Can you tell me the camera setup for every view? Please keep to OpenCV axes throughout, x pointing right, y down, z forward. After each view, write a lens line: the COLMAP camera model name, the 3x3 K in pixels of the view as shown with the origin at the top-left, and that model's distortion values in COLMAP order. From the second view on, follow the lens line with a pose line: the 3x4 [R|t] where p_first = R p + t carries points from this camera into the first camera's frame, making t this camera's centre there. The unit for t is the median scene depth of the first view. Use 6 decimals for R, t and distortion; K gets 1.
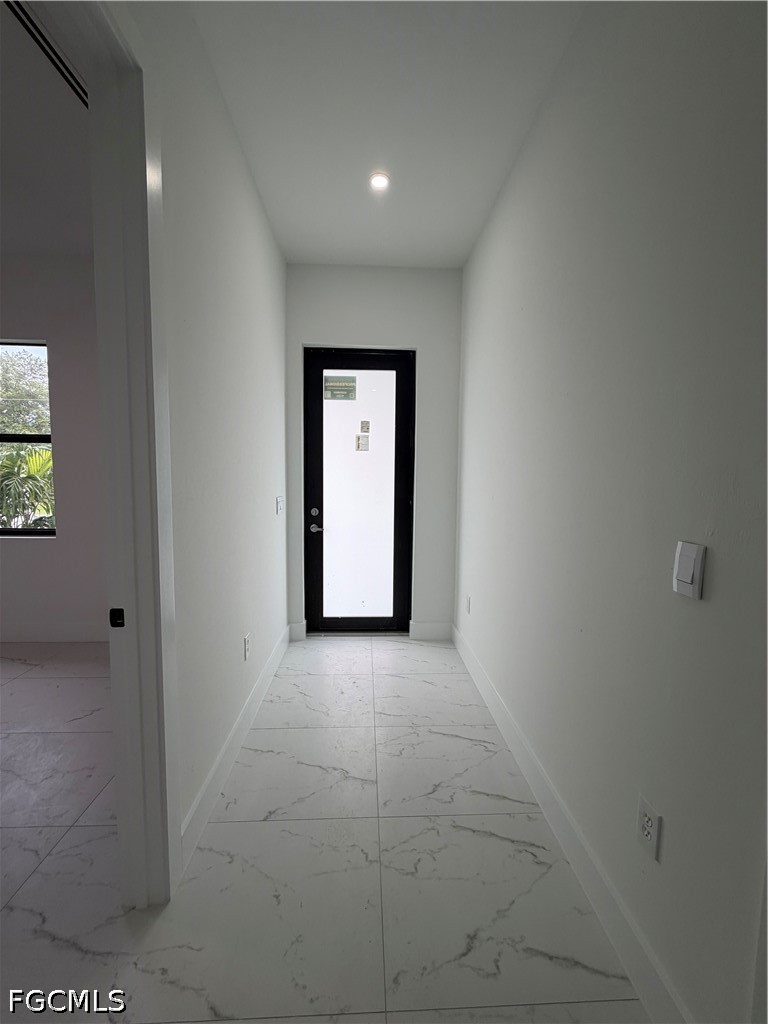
lens RADIAL K [[406.4, 0, 385.7], [0, 406.4, 505.8], [0, 0, 1]] dist [0.000963, 0.000317]
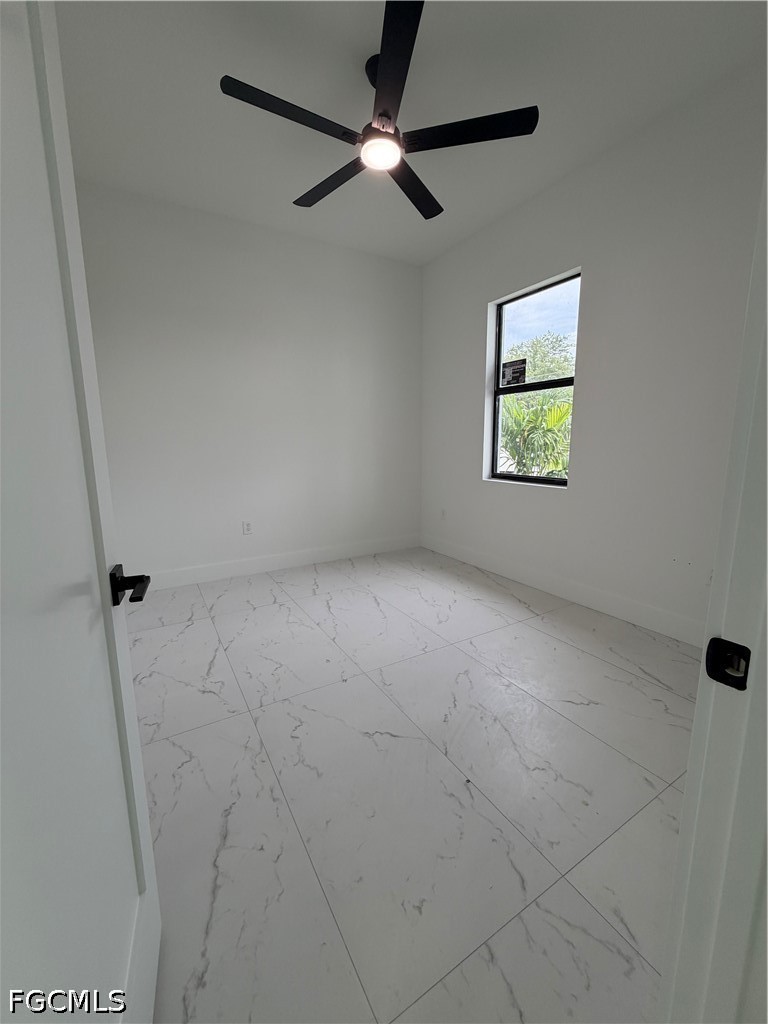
lens RADIAL K [[406.4, 0, 385.7], [0, 406.4, 505.8], [0, 0, 1]] dist [0.000963, 0.000317]
pose [[0.469959, 0.128571, -0.873274, -0.202440], [-0.057085, 0.991691, 0.115285, 0.037169], [0.880840, -0.004328, 0.473394, 0.207864]]
